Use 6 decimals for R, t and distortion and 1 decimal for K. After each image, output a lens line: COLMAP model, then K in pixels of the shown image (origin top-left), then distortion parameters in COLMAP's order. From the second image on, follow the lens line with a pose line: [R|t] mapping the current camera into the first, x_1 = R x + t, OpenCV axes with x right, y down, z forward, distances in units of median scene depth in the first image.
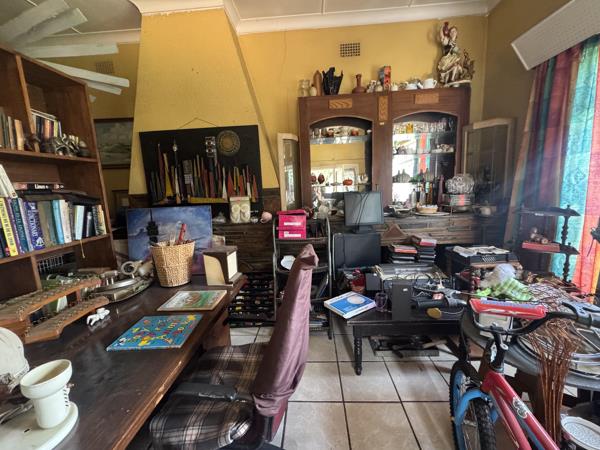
lens RADIAL K [[242.2, 0, 300.6], [0, 242.2, 225.1], [0, 0, 1]] dist [0.003222, -0.000113]
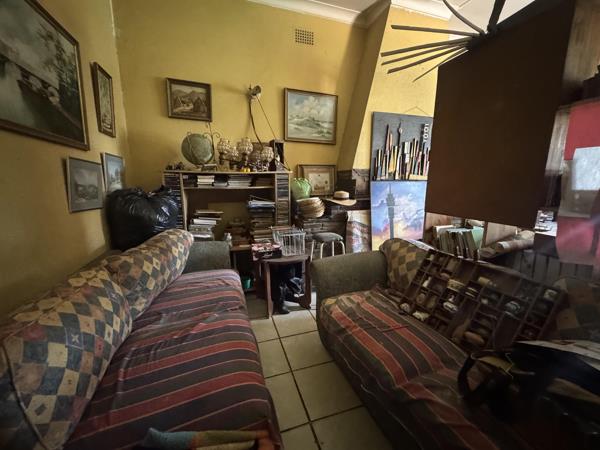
lens RADIAL K [[242.2, 0, 300.3], [0, 242.2, 222.6], [0, 0, 1]] dist [0.003222, -0.000113]
pose [[0.929089, -0.021776, 0.369214, -1.372075], [0.017754, 0.999740, 0.014288, 0.092141], [-0.369430, -0.006719, 0.929234, 0.111957]]
